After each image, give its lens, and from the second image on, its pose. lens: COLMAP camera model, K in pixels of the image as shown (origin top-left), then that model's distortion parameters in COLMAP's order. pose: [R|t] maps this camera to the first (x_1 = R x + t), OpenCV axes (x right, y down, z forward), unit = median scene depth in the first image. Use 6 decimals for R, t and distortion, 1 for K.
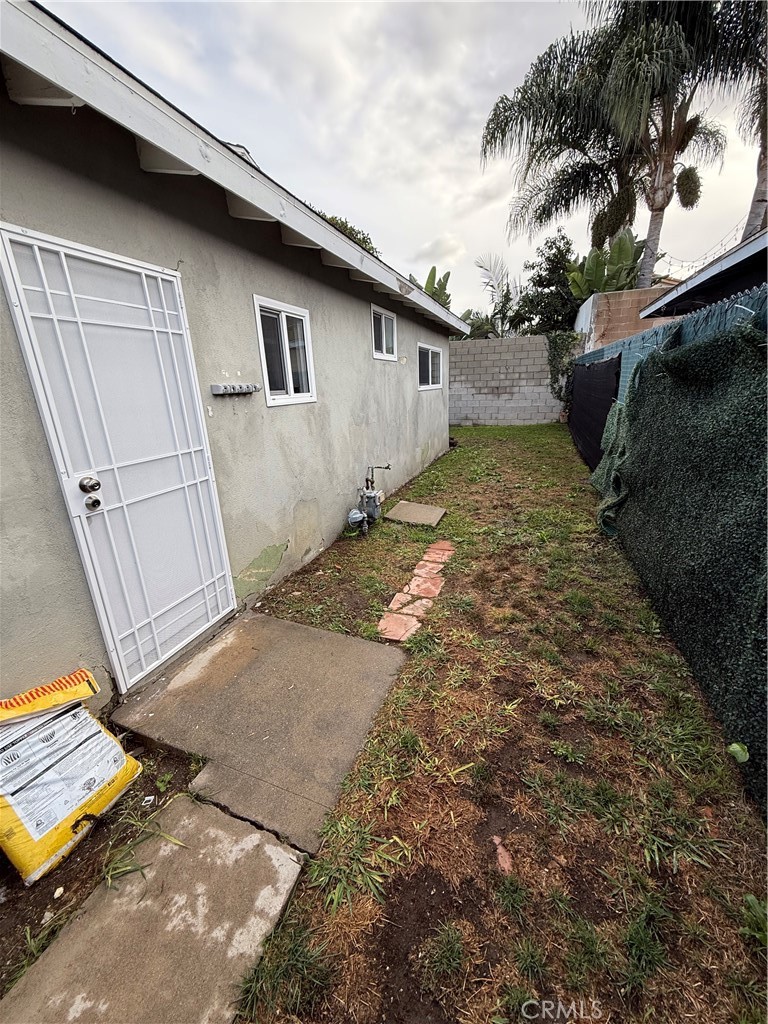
lens RADIAL K [[411.6, 0, 382.7], [0, 411.6, 511.5], [0, 0, 1]] dist [0.000837, 0.000323]
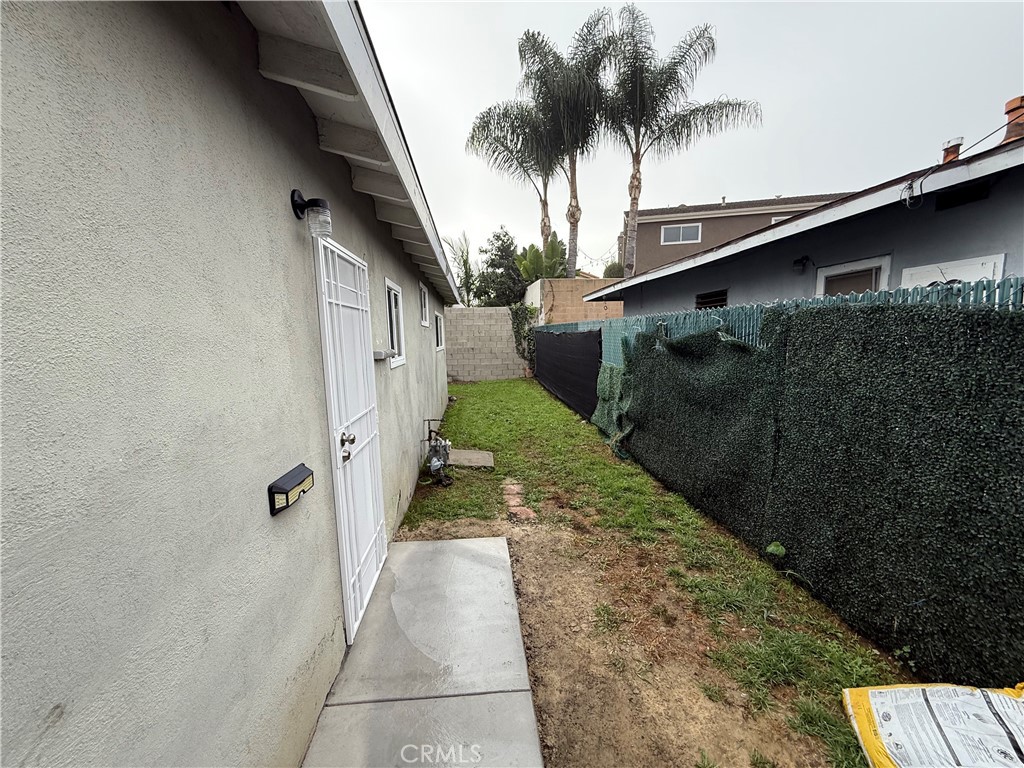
lens RADIAL K [[411.6, 0, 510.5], [0, 411.6, 387.9], [0, 0, 1]] dist [0.000837, 0.000323]
pose [[0.902890, -0.025890, 0.429092, -0.129748], [0.106010, 0.980766, -0.163890, 0.004819], [-0.416596, 0.193463, 0.888268, -0.036890]]
